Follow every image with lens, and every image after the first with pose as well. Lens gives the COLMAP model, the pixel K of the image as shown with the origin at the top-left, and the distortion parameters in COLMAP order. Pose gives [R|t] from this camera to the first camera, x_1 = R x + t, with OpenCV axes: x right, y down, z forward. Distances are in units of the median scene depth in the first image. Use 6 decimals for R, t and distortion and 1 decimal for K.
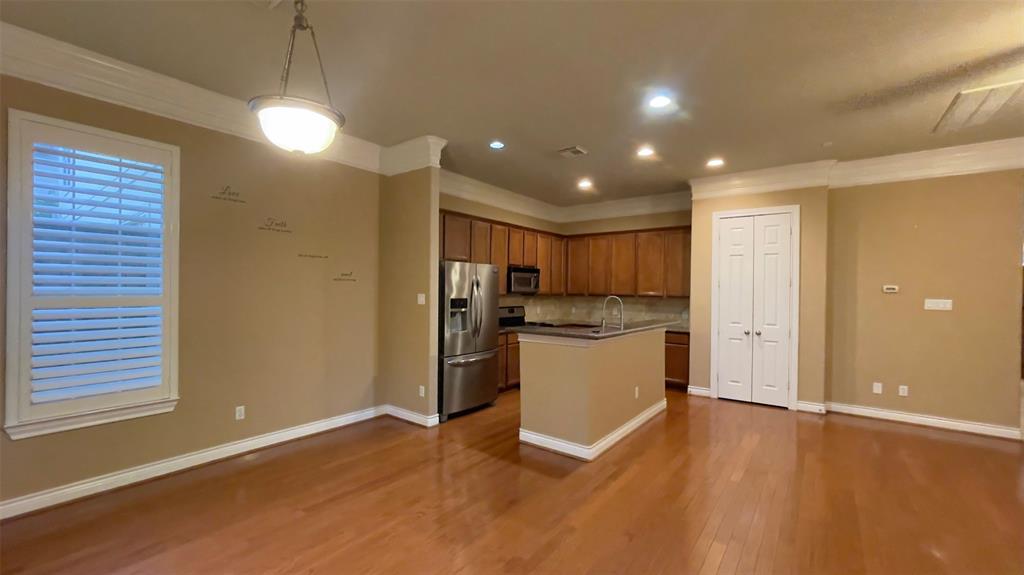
lens RADIAL K [[412.3, 0, 512.0], [0, 412.3, 287.5], [0, 0, 1]] dist [-0.002907, 0.004499]
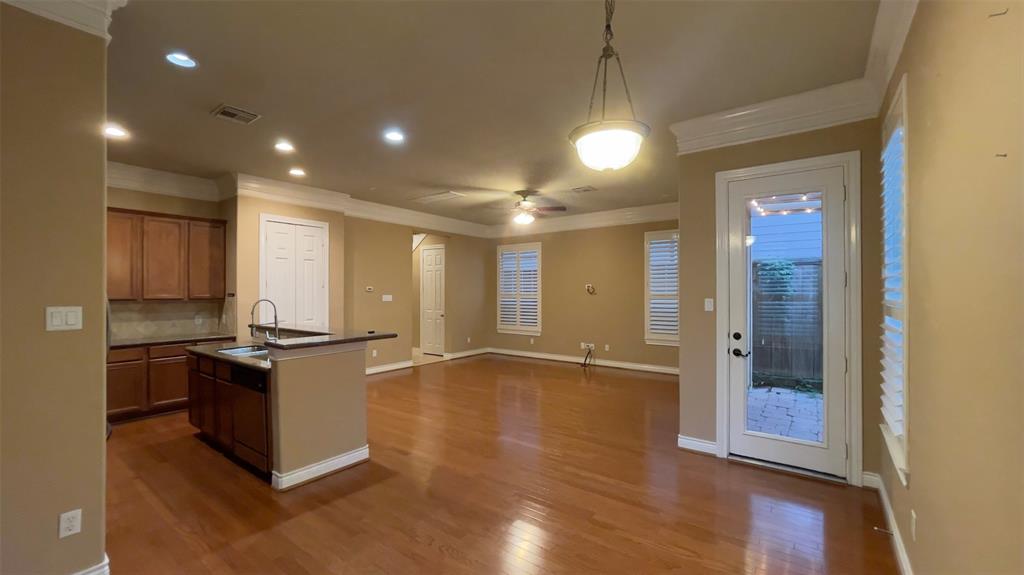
lens RADIAL K [[412.3, 0, 512.0], [0, 412.3, 287.5], [0, 0, 1]] dist [-0.002907, 0.004499]
pose [[-0.017959, -0.001187, 0.999838, -0.571937], [-0.001345, 0.999998, 0.001163, -0.004047], [-0.999838, -0.001324, -0.017961, 0.450391]]
